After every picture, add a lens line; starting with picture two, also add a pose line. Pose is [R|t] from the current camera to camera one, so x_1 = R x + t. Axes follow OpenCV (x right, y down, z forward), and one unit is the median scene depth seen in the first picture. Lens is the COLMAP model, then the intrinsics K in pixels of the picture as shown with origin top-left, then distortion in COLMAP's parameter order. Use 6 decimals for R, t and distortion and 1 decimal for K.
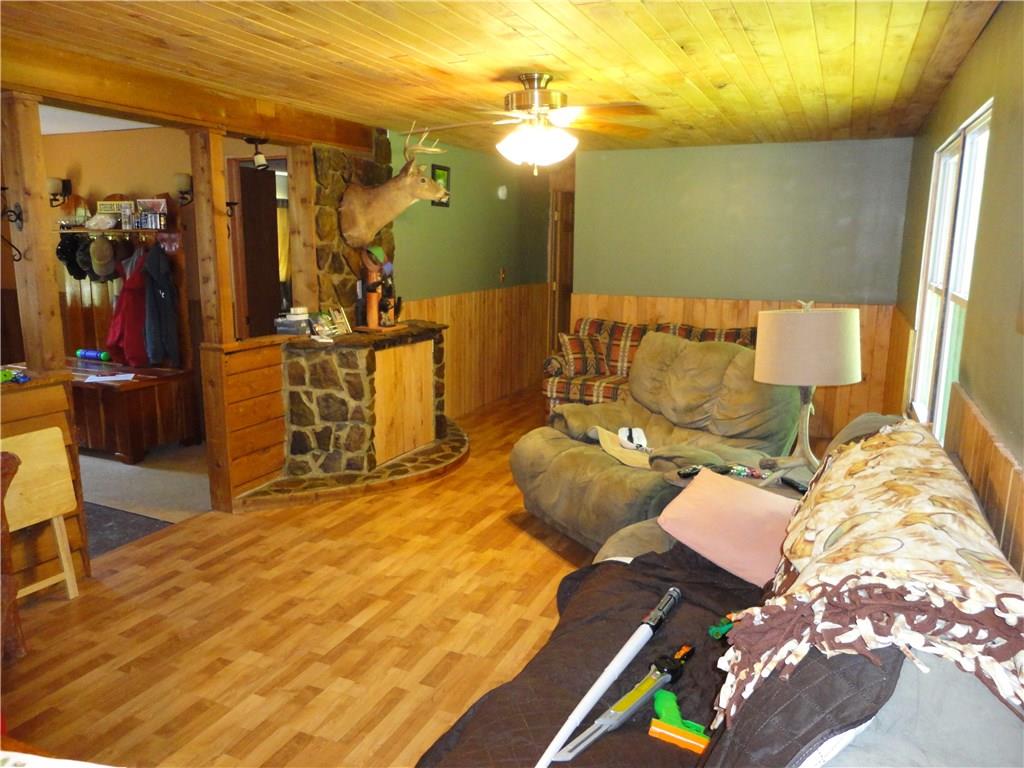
lens RADIAL K [[738.7, 0, 512.9], [0, 738.7, 384.9], [0, 0, 1]] dist [-0.007589, 0.007949]
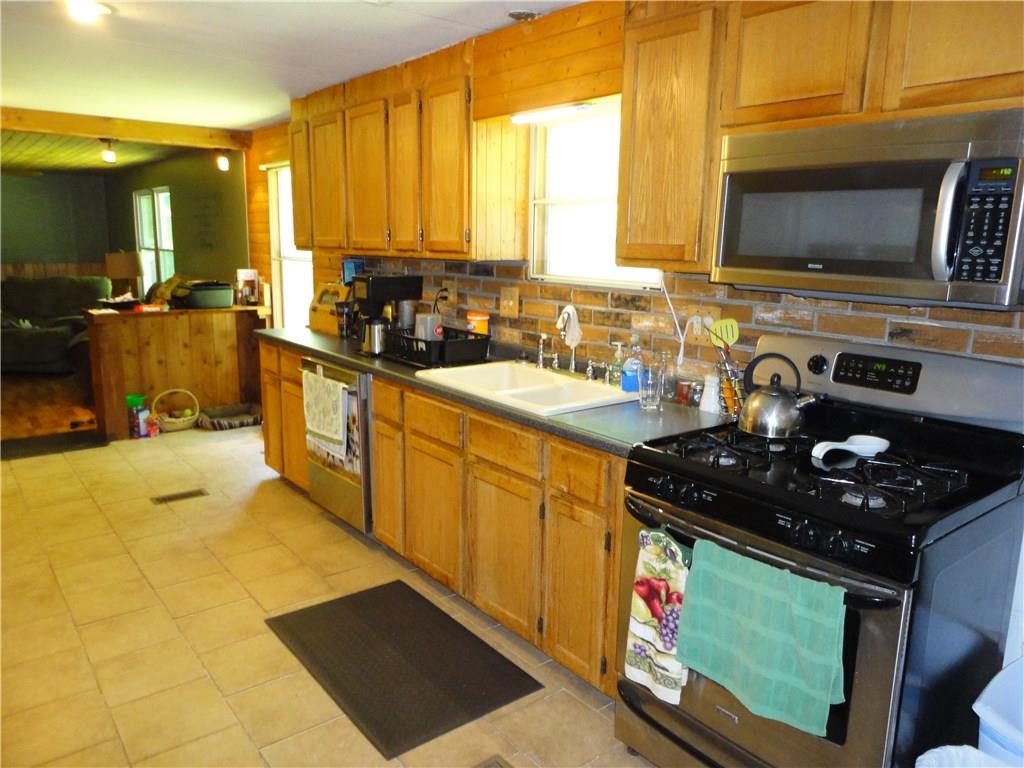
lens RADIAL K [[738.7, 0, 508.4], [0, 738.7, 385.6], [0, 0, 1]] dist [-0.007589, 0.007949]
pose [[0.463451, -0.169480, 0.869764, -0.830779], [0.157192, 0.981696, 0.107531, 0.182970], [-0.872069, 0.086885, 0.481609, -0.907620]]
